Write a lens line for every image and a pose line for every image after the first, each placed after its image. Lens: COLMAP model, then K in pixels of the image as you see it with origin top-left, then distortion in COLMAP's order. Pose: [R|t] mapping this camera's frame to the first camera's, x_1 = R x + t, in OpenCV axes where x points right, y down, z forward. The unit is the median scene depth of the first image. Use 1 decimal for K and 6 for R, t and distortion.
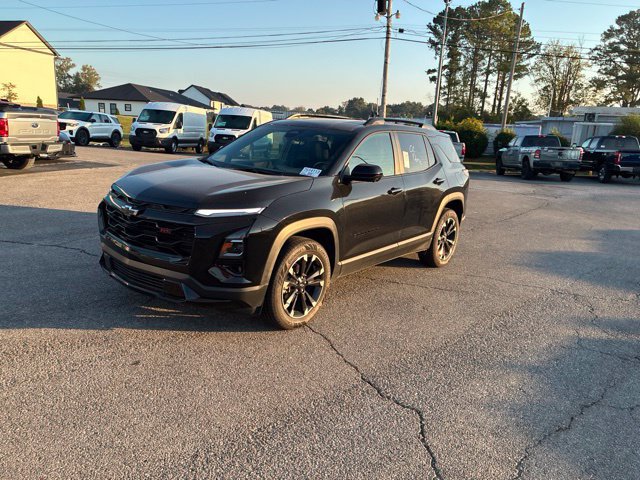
lens RADIAL K [[485.7, 0, 312.0], [0, 485.7, 240.6], [0, 0, 1]] dist [0.061886, -0.080708]
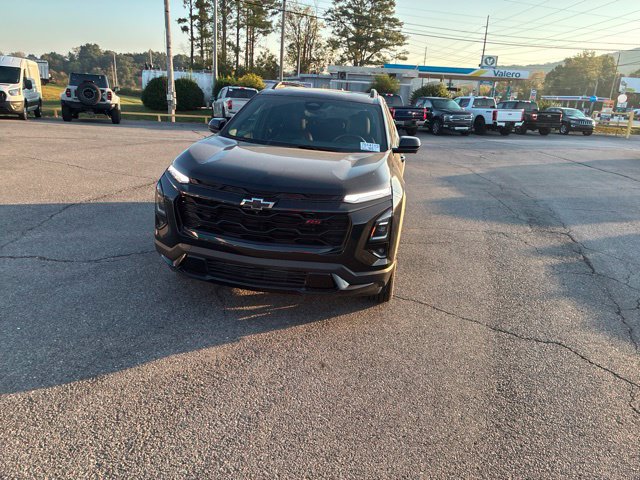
lens RADIAL K [[490.7, 0, 317.3], [0, 490.7, 230.7], [0, 0, 1]] dist [0.058190, -0.082225]
pose [[0.877544, -0.125041, 0.462905, -0.085111], [0.092841, 0.991439, 0.091809, -0.010229], [-0.470422, -0.037590, 0.881641, 0.019964]]
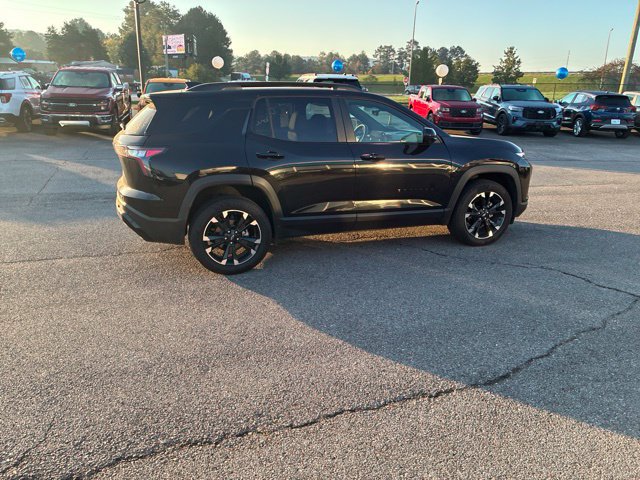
lens RADIAL K [[481.8, 0, 305.7], [0, 481.8, 229.3], [0, 0, 1]] dist [0.016340, -0.000067]
pose [[-0.829611, -0.222270, 0.512192, -0.090270], [0.067528, 0.870669, 0.487211, -0.090741], [-0.554243, 0.438783, -0.707308, 0.342354]]
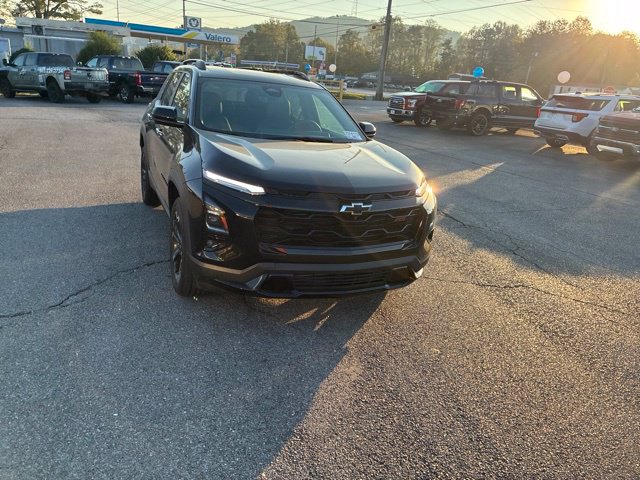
lens RADIAL K [[492.2, 0, 317.6], [0, 492.2, 239.1], [0, 0, 1]] dist [0.064746, -0.089713]
pose [[0.479565, -0.280035, 0.831623, -0.138455], [0.140875, 0.959989, 0.242023, -0.027548], [-0.866124, 0.001090, 0.499828, 0.076913]]
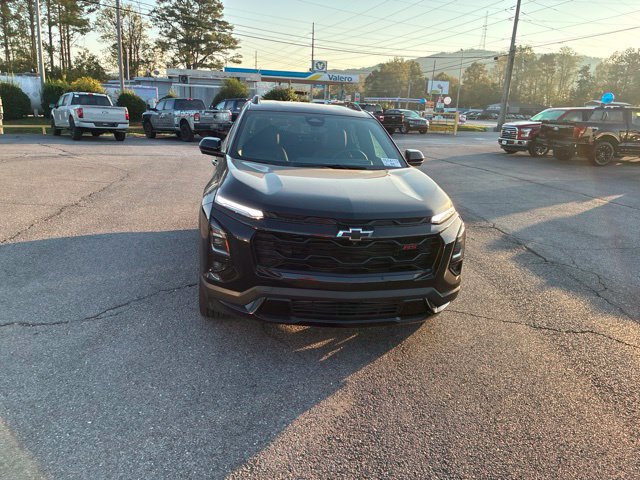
lens RADIAL K [[490.7, 0, 317.3], [0, 490.7, 230.7], [0, 0, 1]] dist [0.058190, -0.082225]
pose [[0.675220, -0.198377, 0.710440, -0.122399], [0.154965, 0.979812, 0.126311, -0.022025], [-0.721154, 0.024805, 0.692330, 0.057962]]
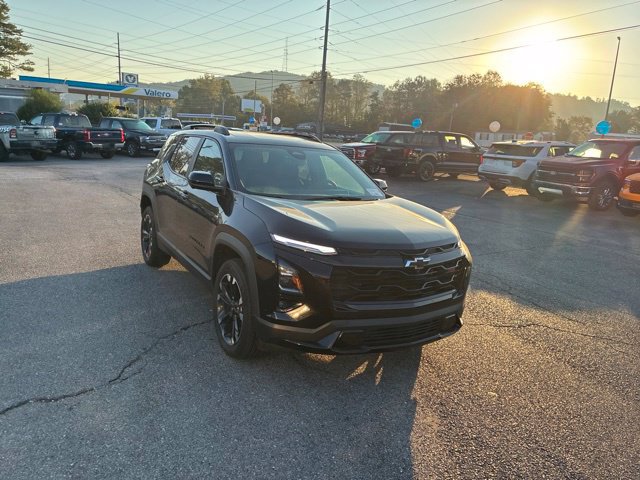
lens RADIAL K [[490.7, 0, 317.3], [0, 490.7, 230.7], [0, 0, 1]] dist [0.058190, -0.082225]
pose [[0.362343, -0.206404, 0.908903, -0.153527], [0.166340, 0.973836, 0.154836, -0.035430], [-0.917082, 0.095083, 0.387195, 0.099173]]
